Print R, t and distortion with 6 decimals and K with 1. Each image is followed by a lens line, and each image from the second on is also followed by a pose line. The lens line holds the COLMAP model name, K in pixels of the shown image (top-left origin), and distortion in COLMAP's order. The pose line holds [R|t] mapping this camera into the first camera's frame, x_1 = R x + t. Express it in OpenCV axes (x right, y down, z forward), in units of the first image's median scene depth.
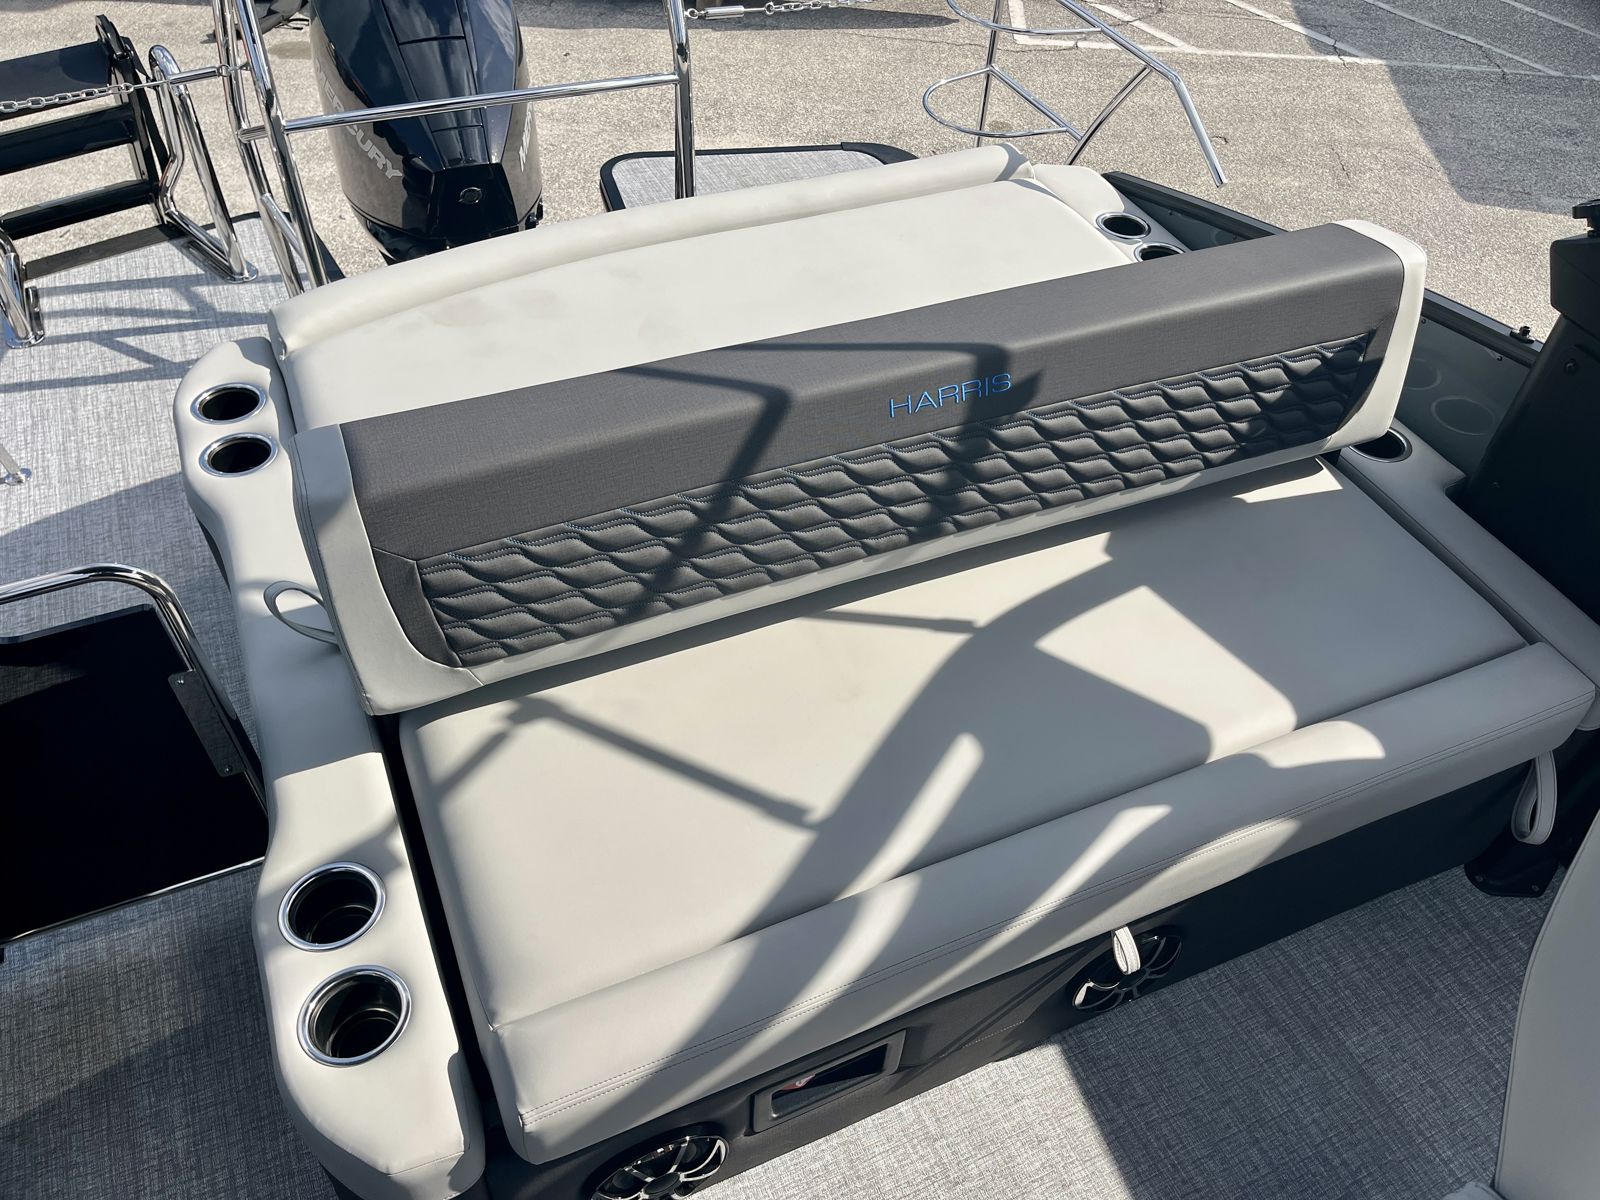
lens RADIAL K [[1154.6, 0, 797.0], [0, 1154.6, 581.3], [0, 0, 1]] dist [0.089817, -0.111413]
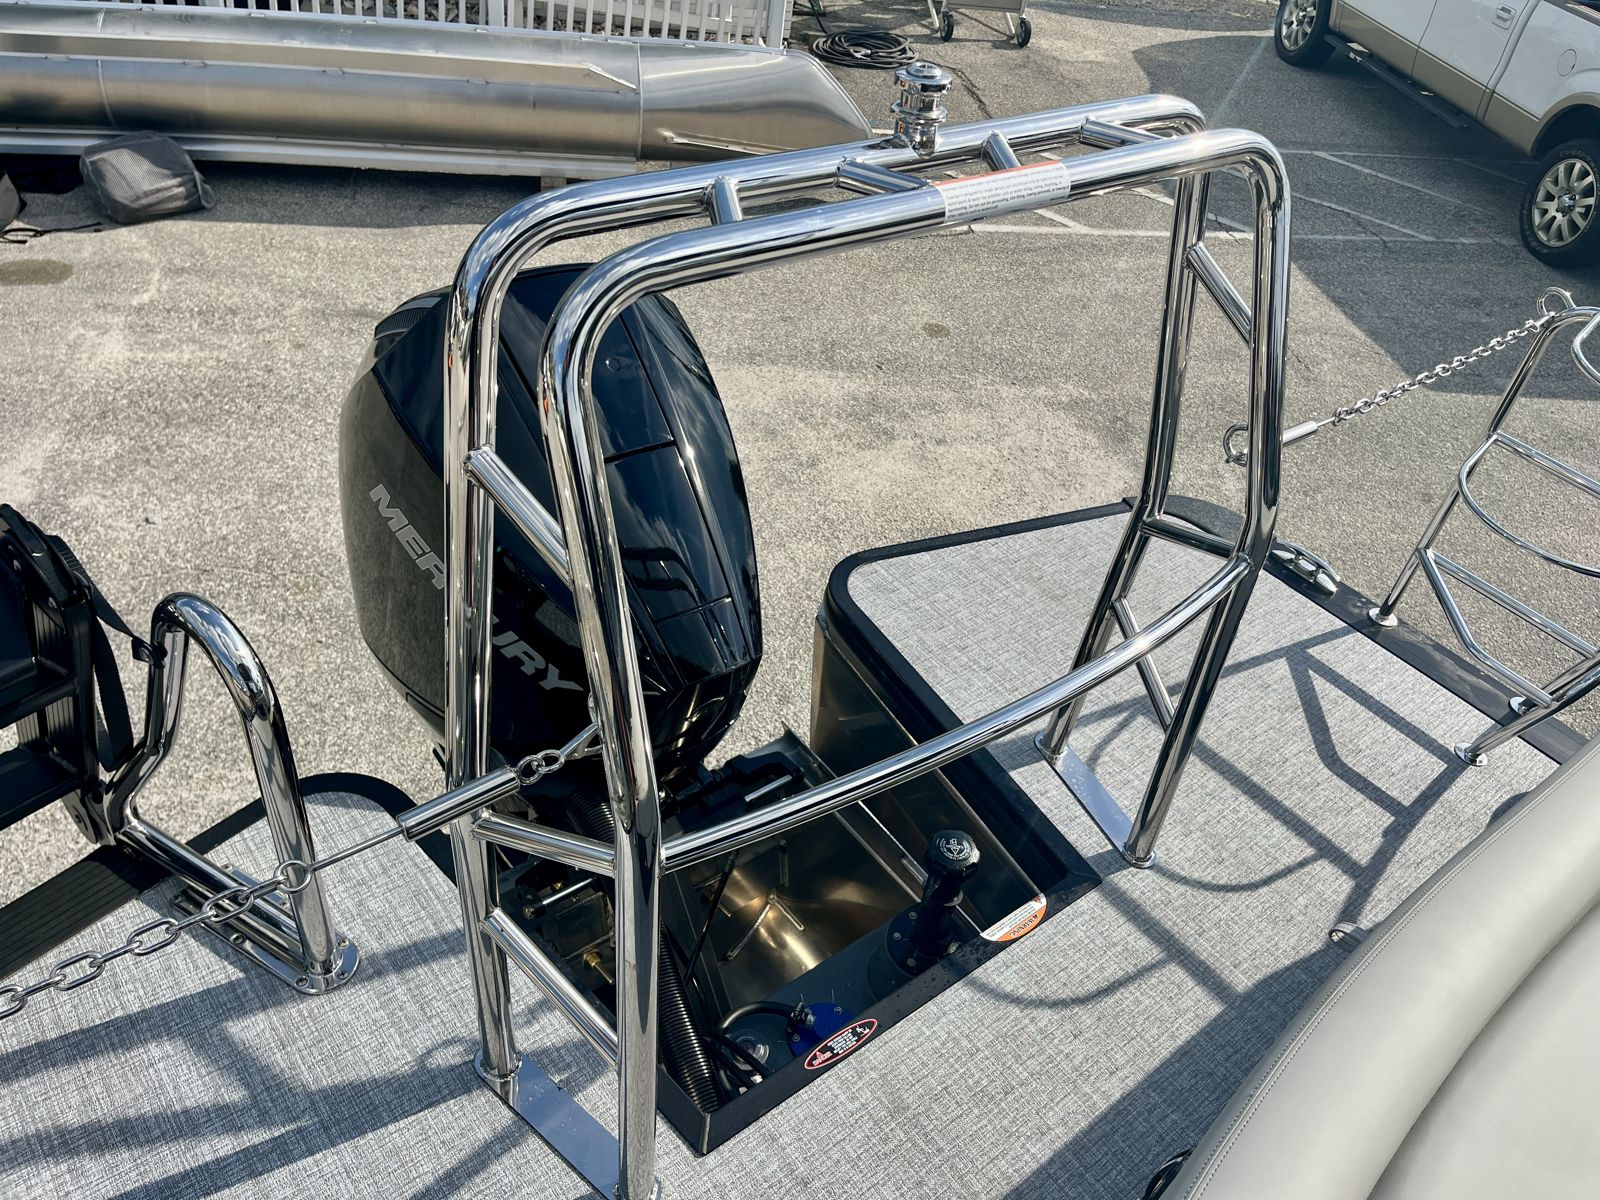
lens RADIAL K [[1188.3, 0, 800.0], [0, 1188.3, 600.0], [0, 0, 1]] dist [0.030451, -0.004015]
pose [[0.968658, -0.100260, 0.227265, -0.138682], [0.118833, 0.990476, -0.069541, -0.130602], [-0.218128, 0.094368, 0.971347, 0.165663]]
